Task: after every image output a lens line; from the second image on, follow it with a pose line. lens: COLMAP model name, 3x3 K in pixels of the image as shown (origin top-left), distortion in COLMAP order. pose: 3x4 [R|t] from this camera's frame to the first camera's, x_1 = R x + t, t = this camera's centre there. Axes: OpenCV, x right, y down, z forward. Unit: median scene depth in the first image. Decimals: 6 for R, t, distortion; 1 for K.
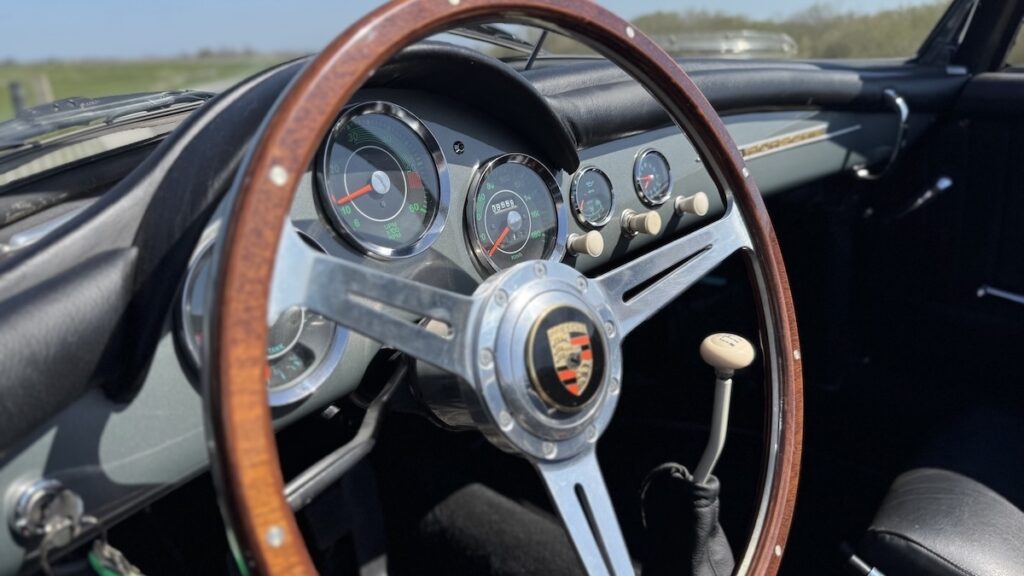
lens RADIAL K [[704.4, 0, 435.8], [0, 704.4, 269.4], [0, 0, 1]] dist [0.182758, -0.224809]
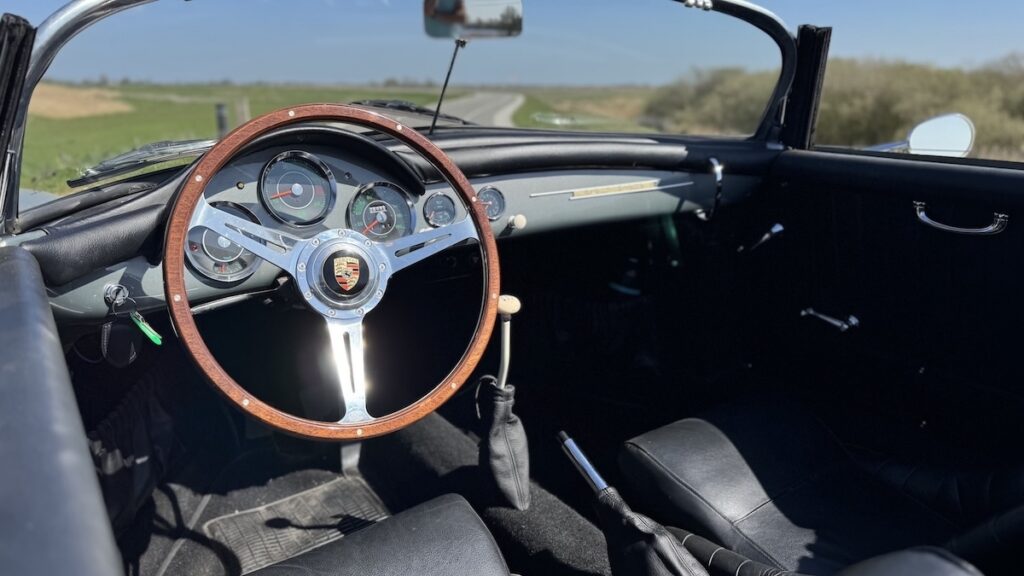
lens RADIAL K [[704.4, 0, 435.8], [0, 704.4, 269.4], [0, 0, 1]] dist [0.182758, -0.224809]
pose [[0.968642, 0.096056, -0.229141, 0.571787], [-0.104859, 0.994133, -0.026527, 0.084503], [0.225249, 0.049723, 0.973032, -0.638140]]
